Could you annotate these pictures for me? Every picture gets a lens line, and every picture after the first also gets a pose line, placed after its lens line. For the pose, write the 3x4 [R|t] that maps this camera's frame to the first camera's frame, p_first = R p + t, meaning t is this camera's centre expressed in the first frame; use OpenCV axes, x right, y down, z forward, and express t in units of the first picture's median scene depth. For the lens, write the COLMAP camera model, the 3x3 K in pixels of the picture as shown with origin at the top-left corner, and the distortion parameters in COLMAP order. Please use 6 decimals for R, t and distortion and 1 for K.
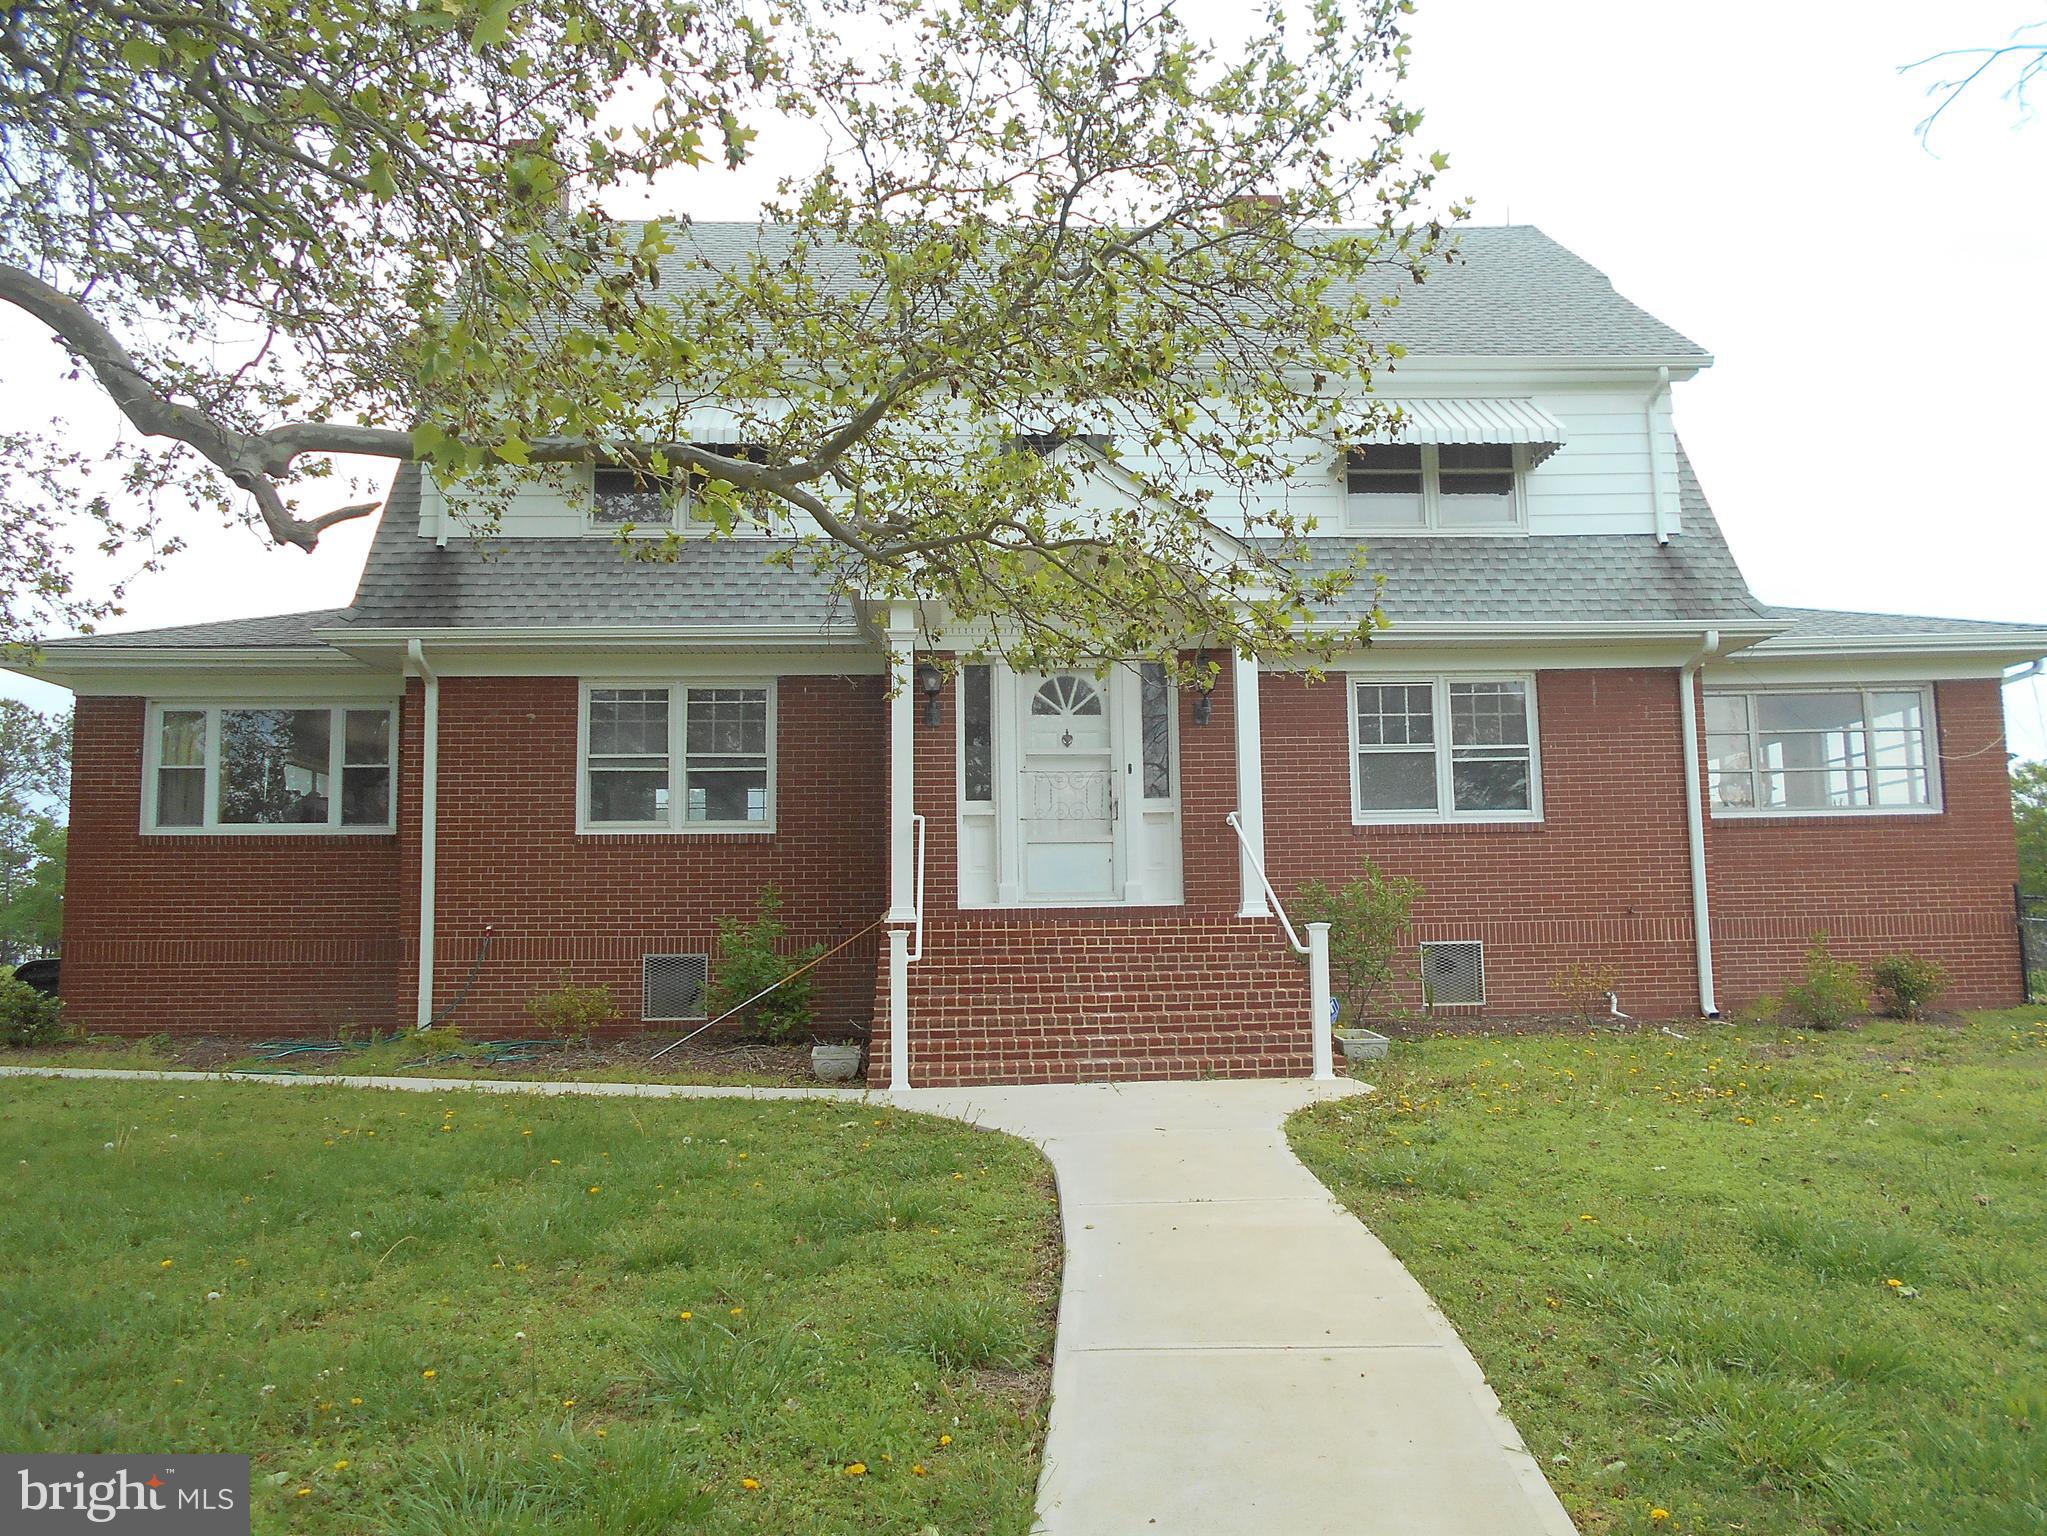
lens RADIAL K [[1611.9, 0, 1019.3], [0, 1611.9, 765.8], [0, 0, 1]] dist [-0.060617, -0.000950]
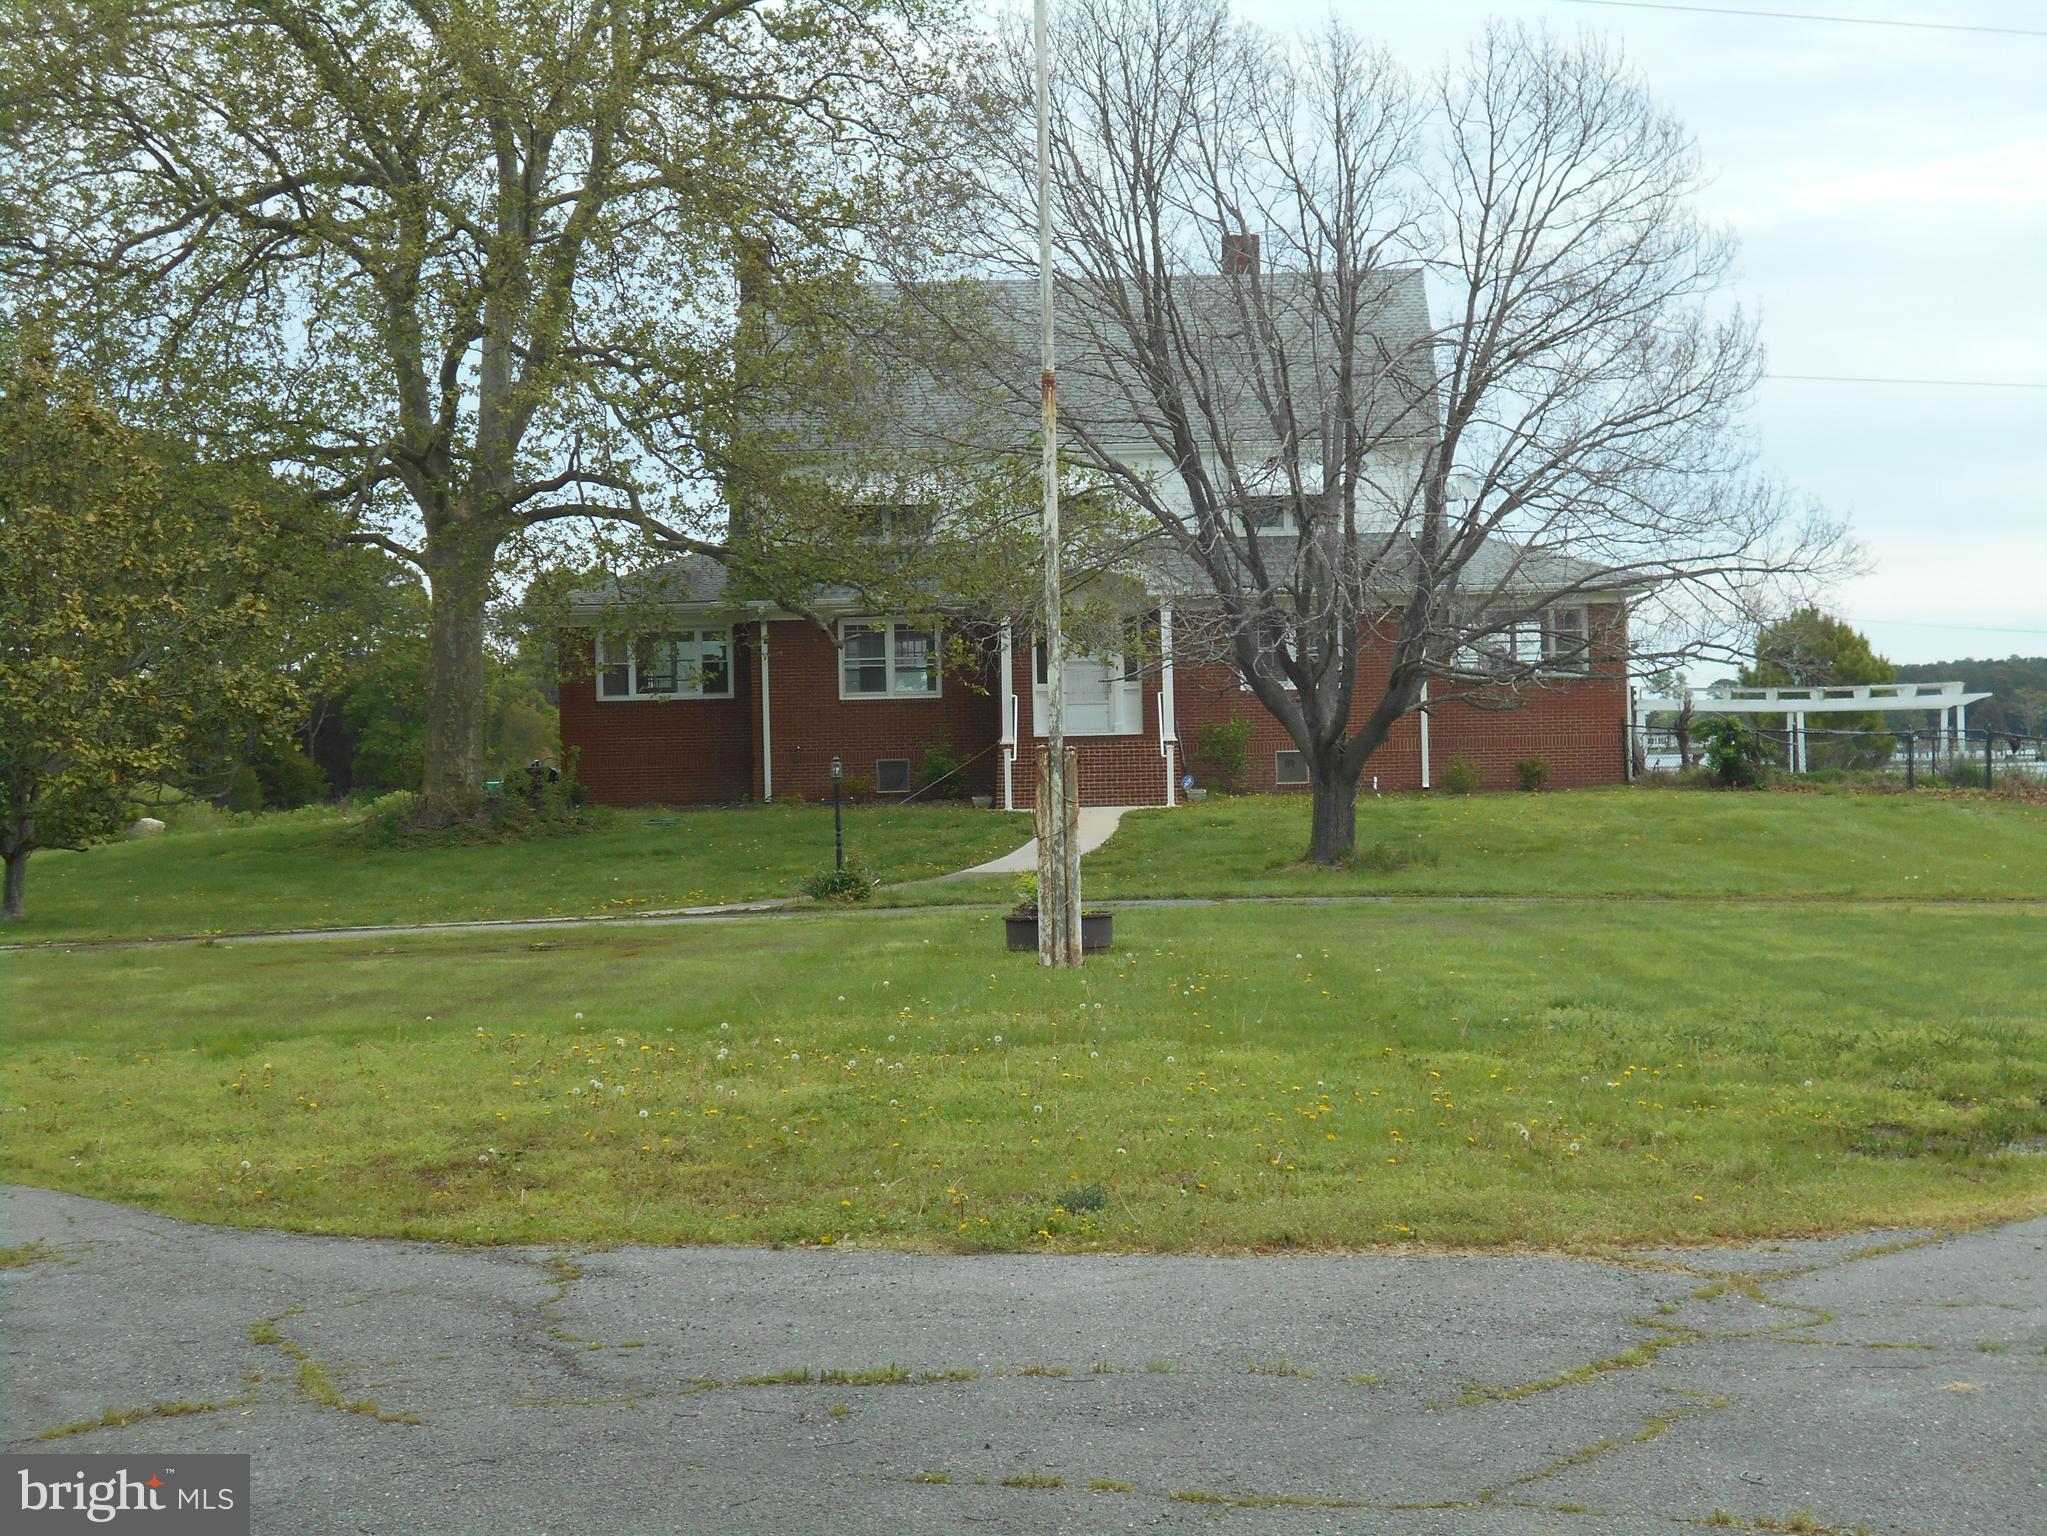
lens RADIAL K [[3851.6, 0, 1015.0], [0, 3851.6, 765.1], [0, 0, 1]] dist [0.074448, 0.000000]
pose [[0.998041, -0.009184, -0.061884, 0.250031], [0.016120, 0.993518, 0.112525, -0.444029], [0.060449, -0.113302, 0.991720, -4.024118]]
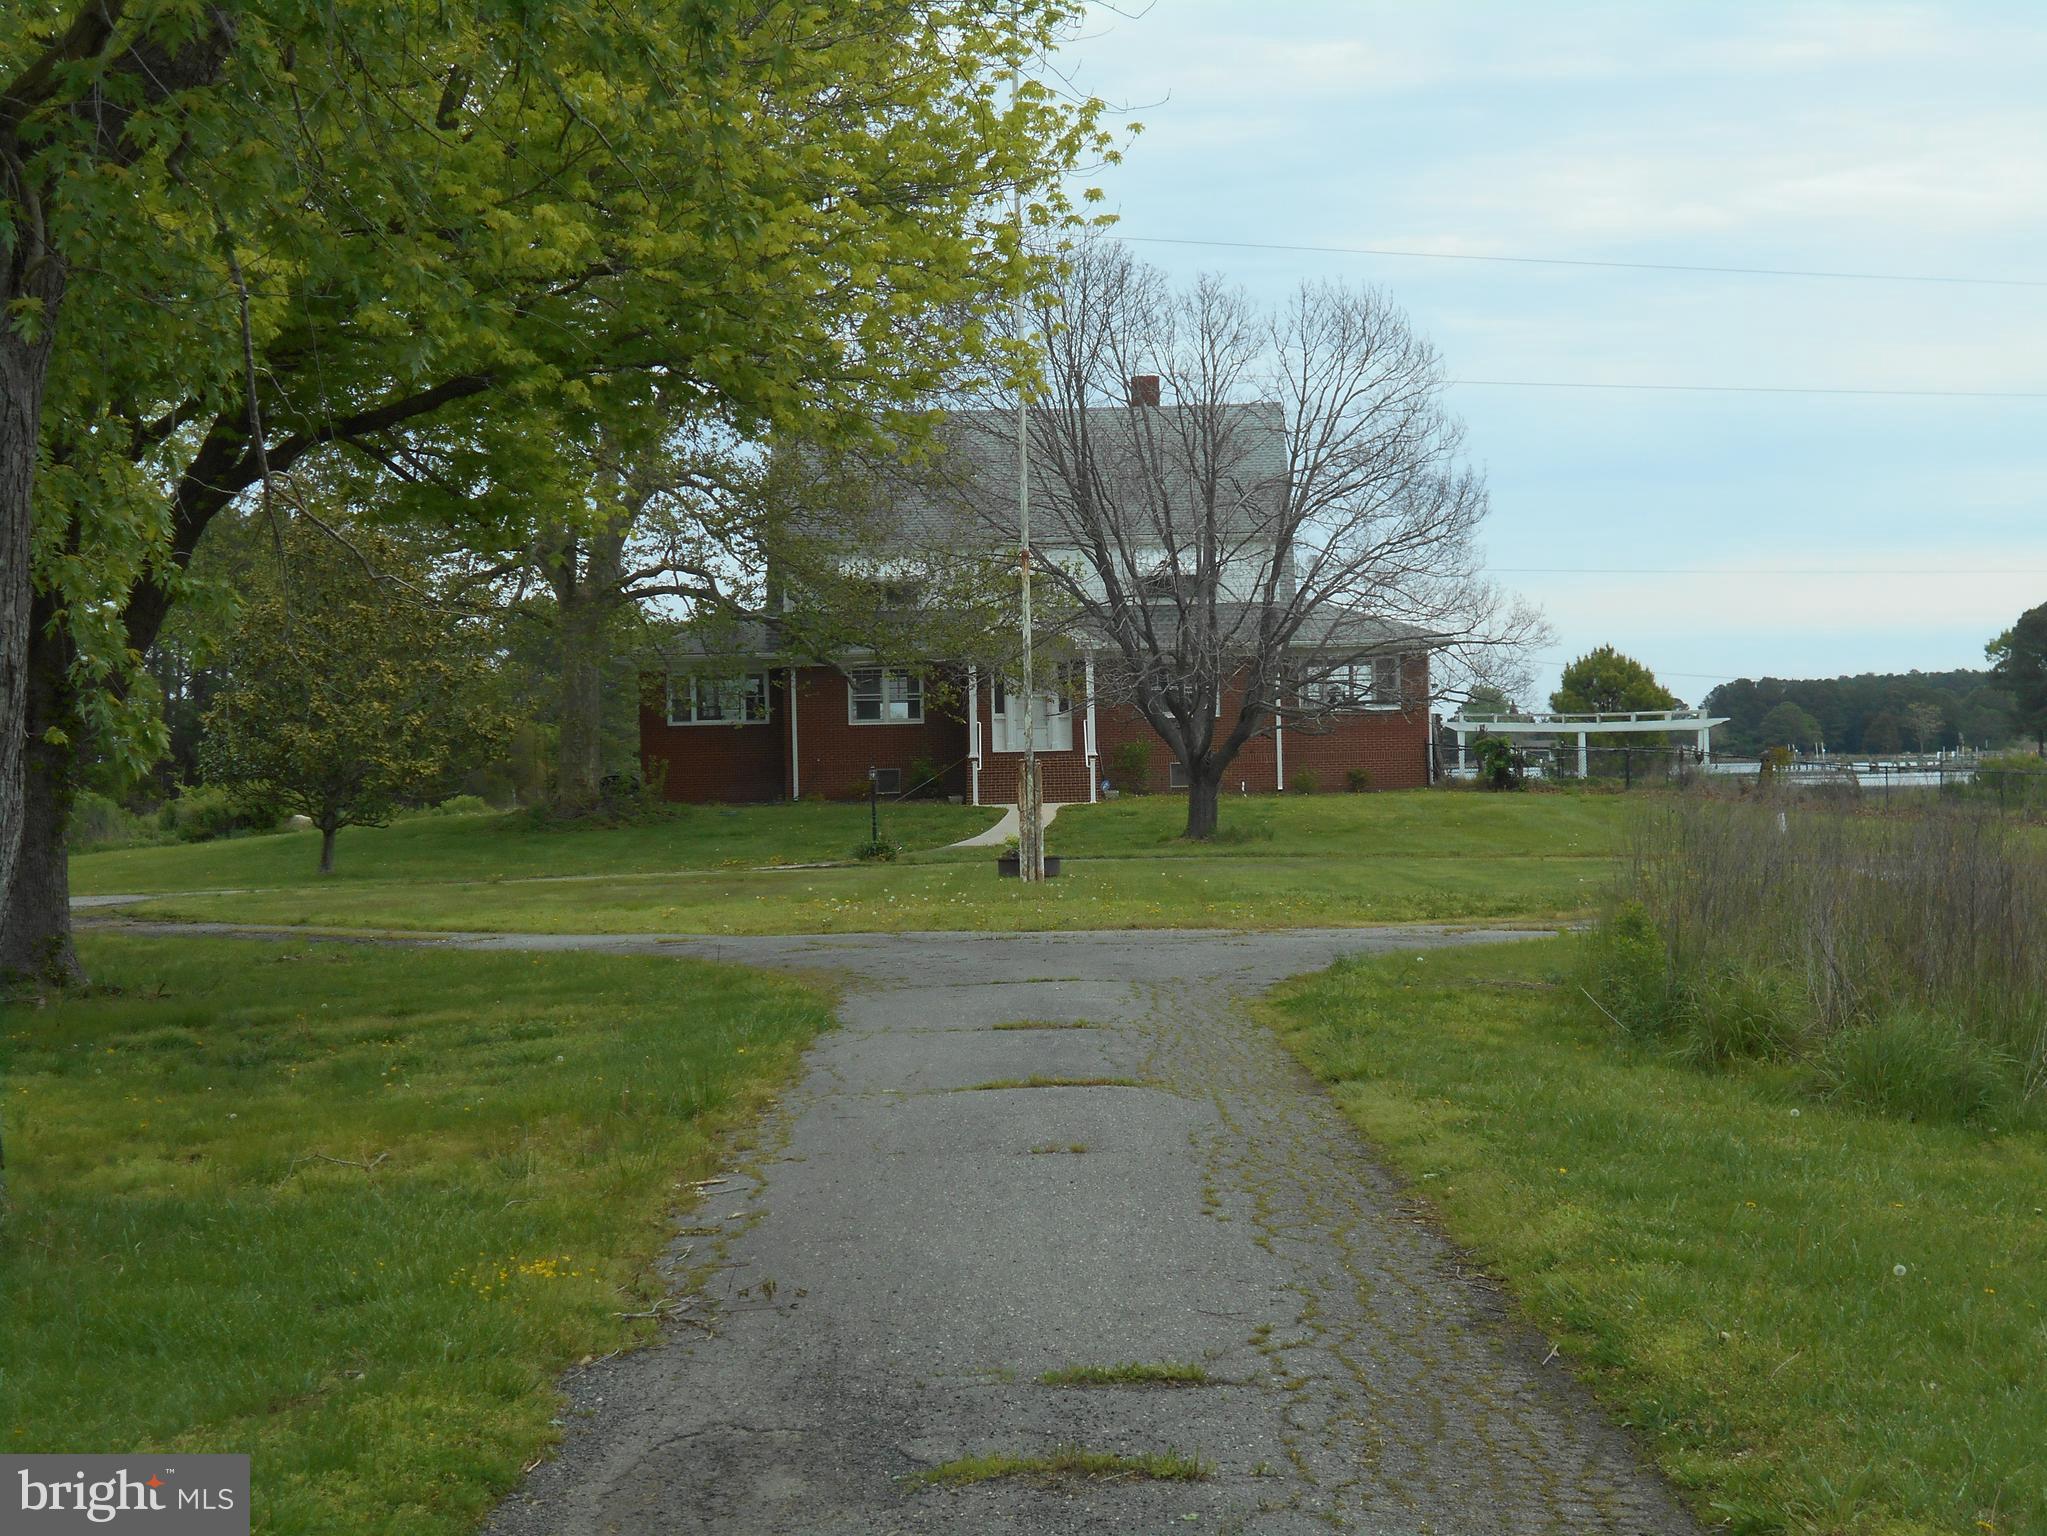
lens RADIAL K [[3851.6, 0, 1028.1], [0, 3851.6, 770.1], [0, 0, 1]] dist [0.074448, 0.000000]
pose [[0.999244, -0.009244, -0.037752, 0.286158], [0.013385, 0.993736, 0.110946, -0.645475], [0.036490, -0.111368, 0.993109, -5.864084]]
